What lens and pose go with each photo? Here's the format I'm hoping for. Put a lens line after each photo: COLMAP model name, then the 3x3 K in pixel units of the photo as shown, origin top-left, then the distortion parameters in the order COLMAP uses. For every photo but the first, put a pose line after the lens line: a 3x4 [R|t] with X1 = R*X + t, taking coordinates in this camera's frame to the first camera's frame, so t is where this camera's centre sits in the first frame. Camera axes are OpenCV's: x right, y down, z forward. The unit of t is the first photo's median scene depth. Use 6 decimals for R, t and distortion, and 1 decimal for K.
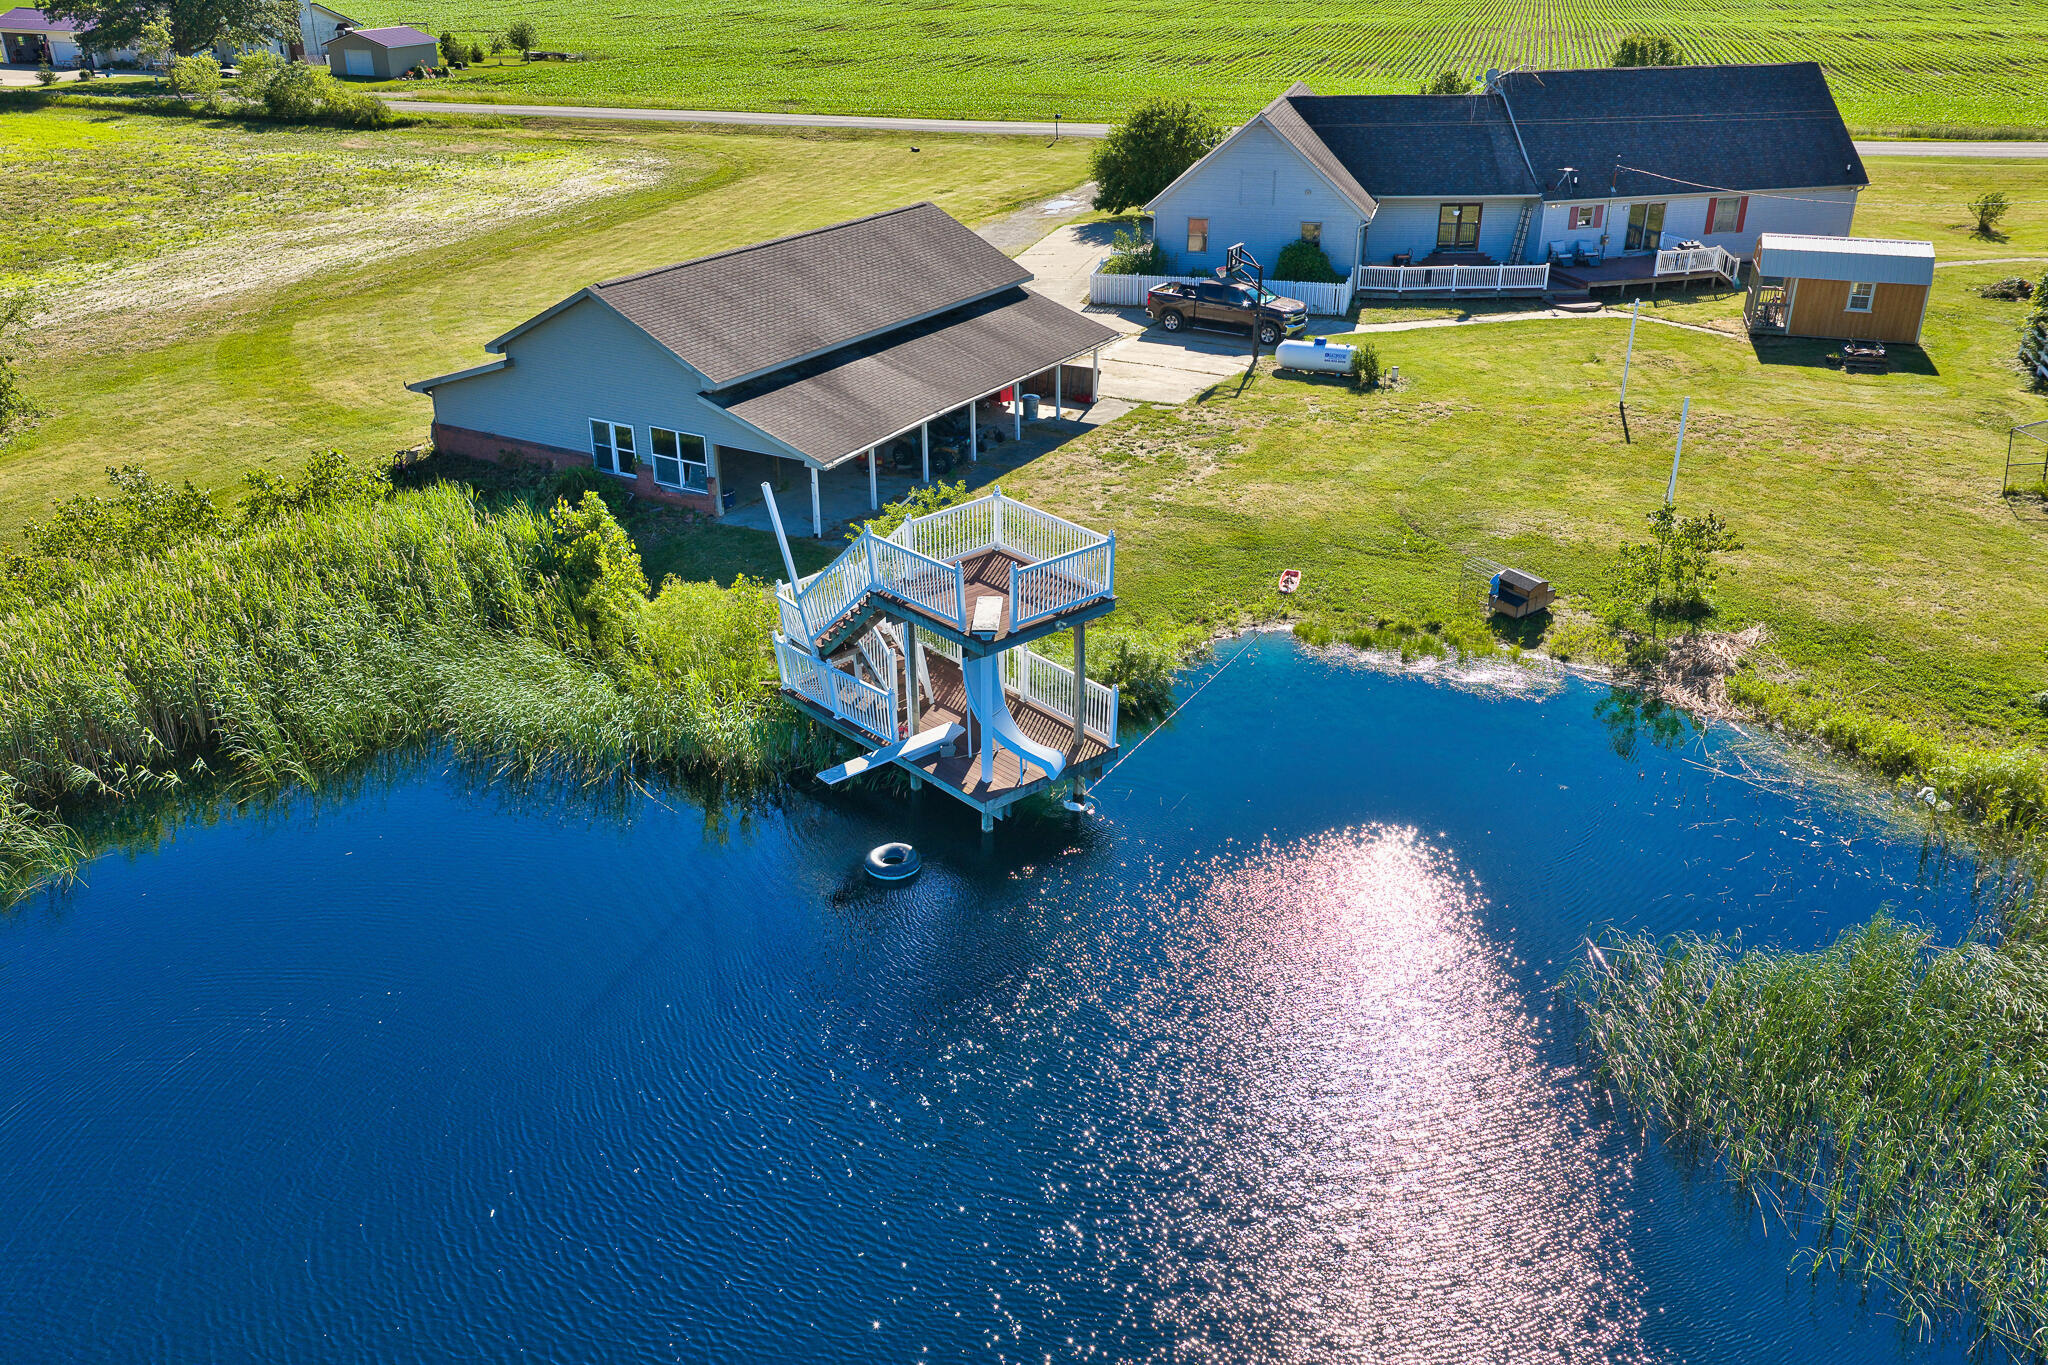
lens RADIAL K [[1672.2, 0, 1029.2], [0, 1672.2, 673.0], [0, 0, 1]] dist [0.043370, -0.078975]
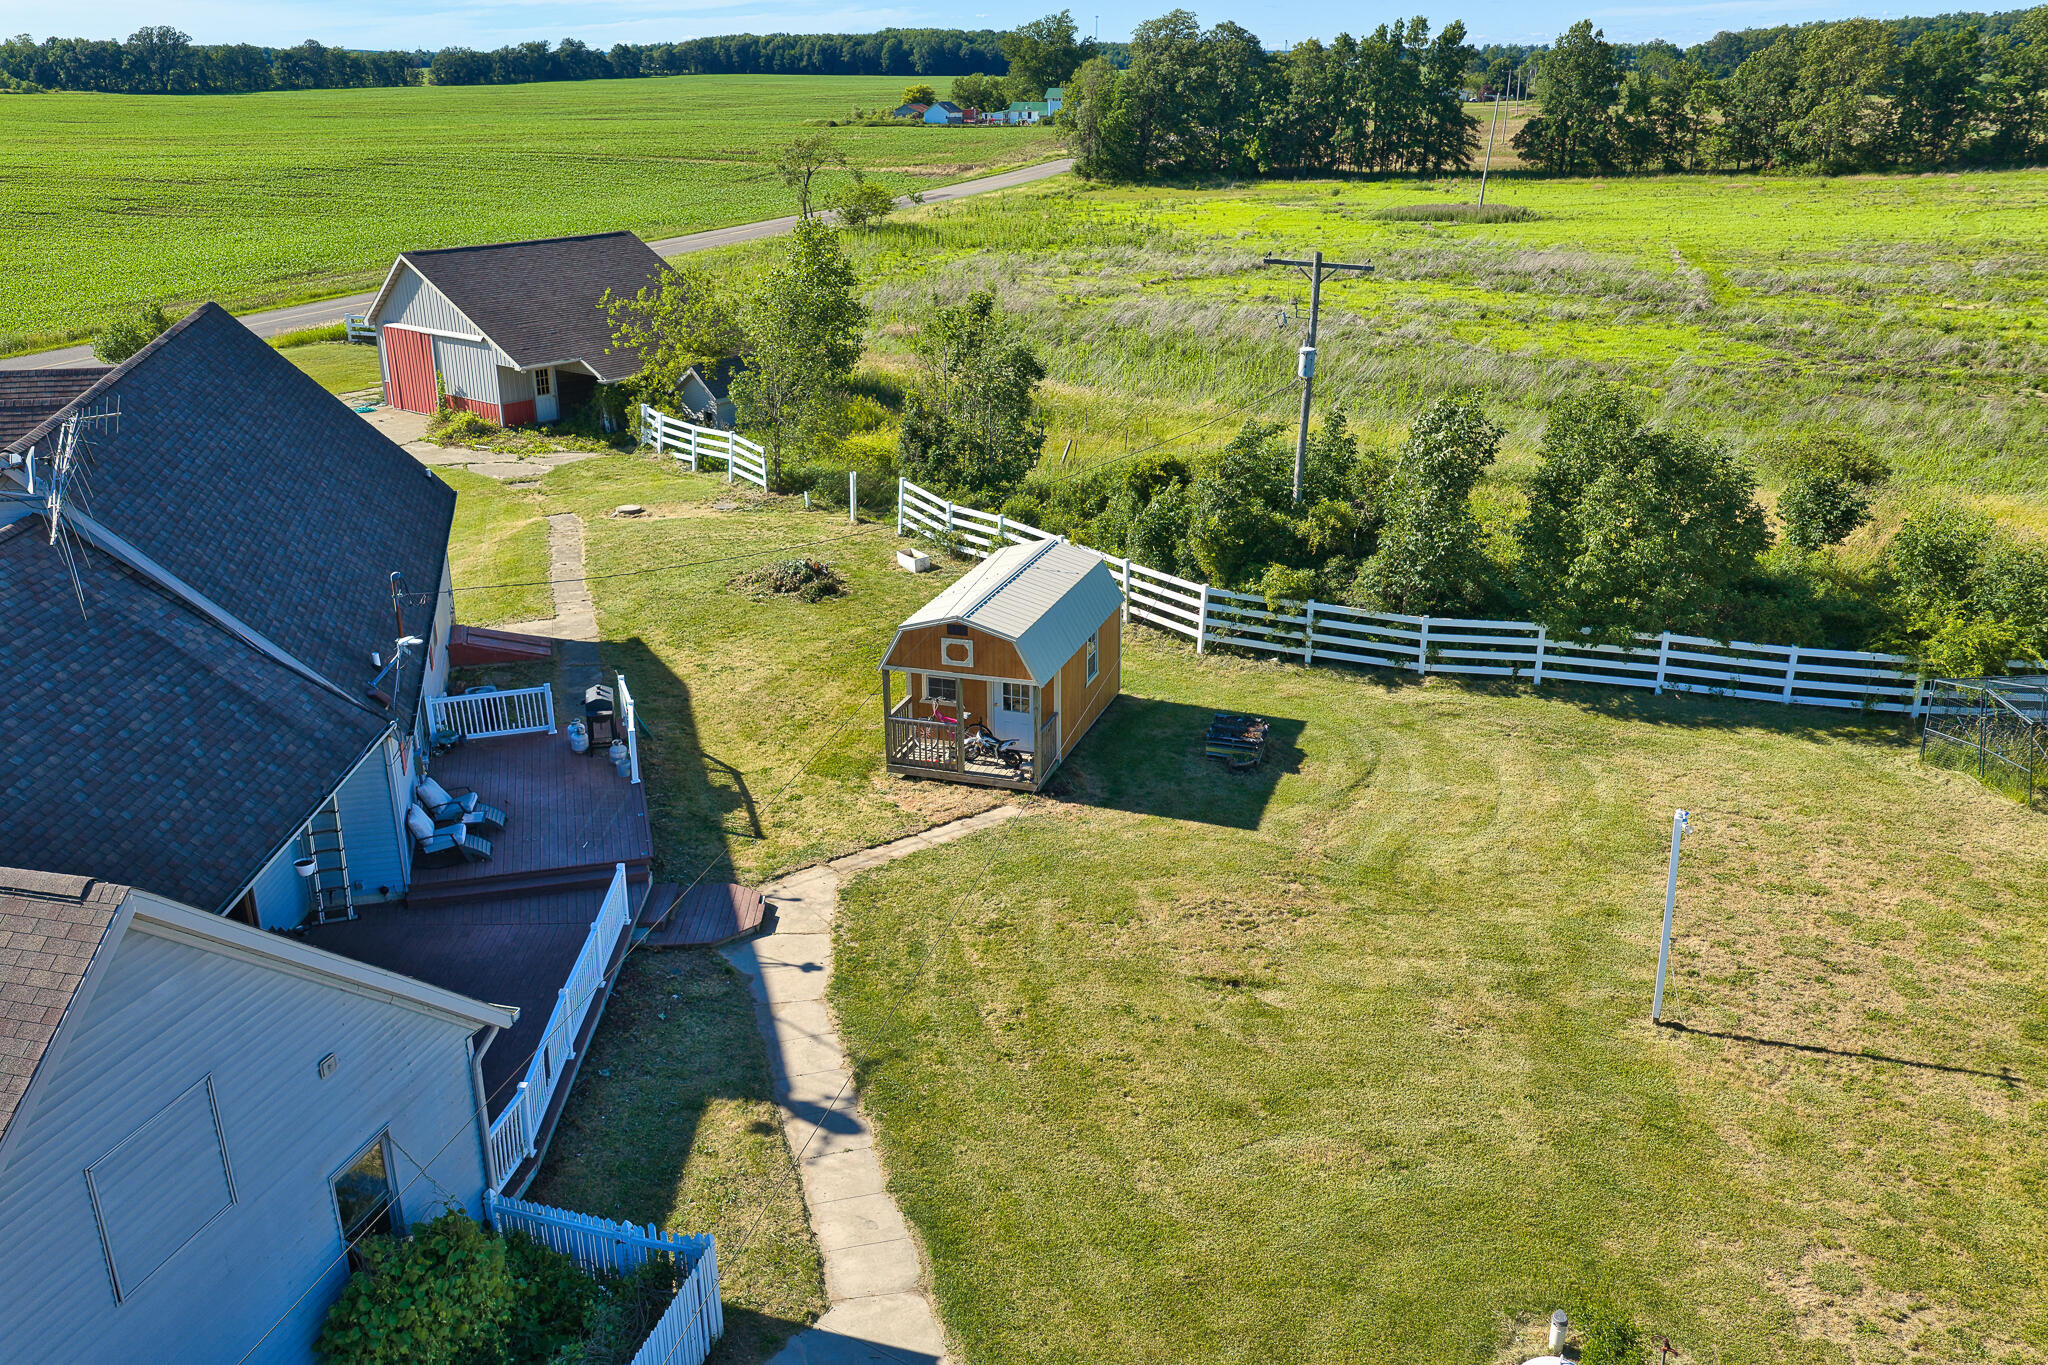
lens RADIAL K [[1683.8, 0, 1024.0], [0, 1683.8, 682.5], [0, 0, 1]] dist [0.008696, 0.013861]
pose [[0.032394, -0.346155, 0.937618, -0.053277], [0.419976, 0.855987, 0.301508, -0.501120], [-0.906957, 0.384010, 0.173105, 1.167119]]
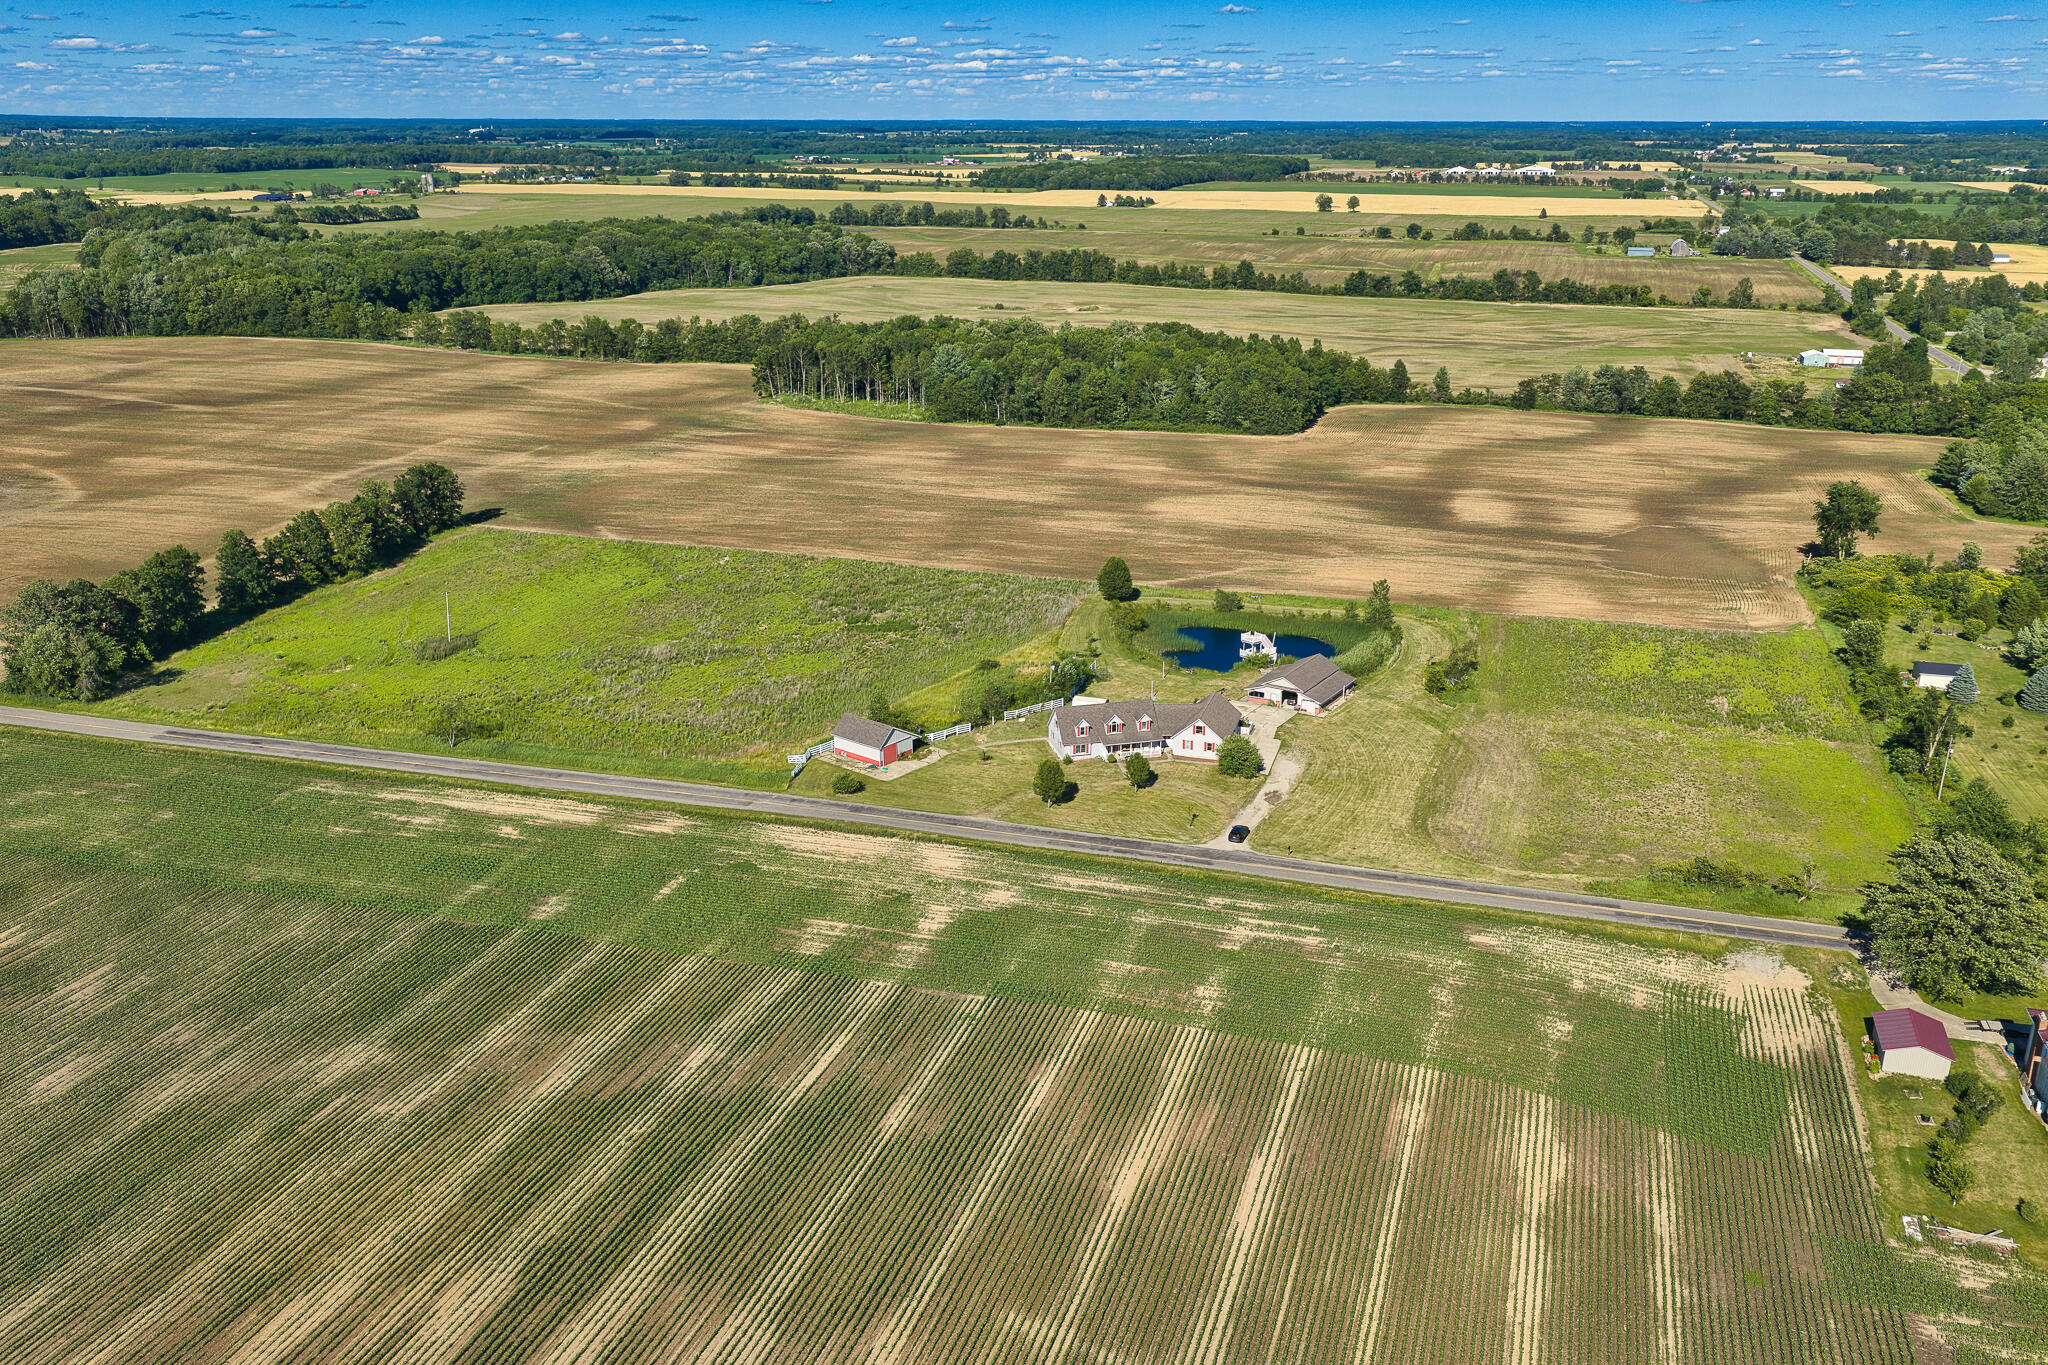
lens RADIAL K [[1672.2, 0, 1029.2], [0, 1672.2, 673.0], [0, 0, 1]] dist [0.043370, -0.078975]
pose [[-0.999103, -0.013219, 0.040235, 0.602655], [0.017790, 0.731152, 0.681982, -4.474456], [-0.038433, 0.682086, -0.730261, 5.590513]]
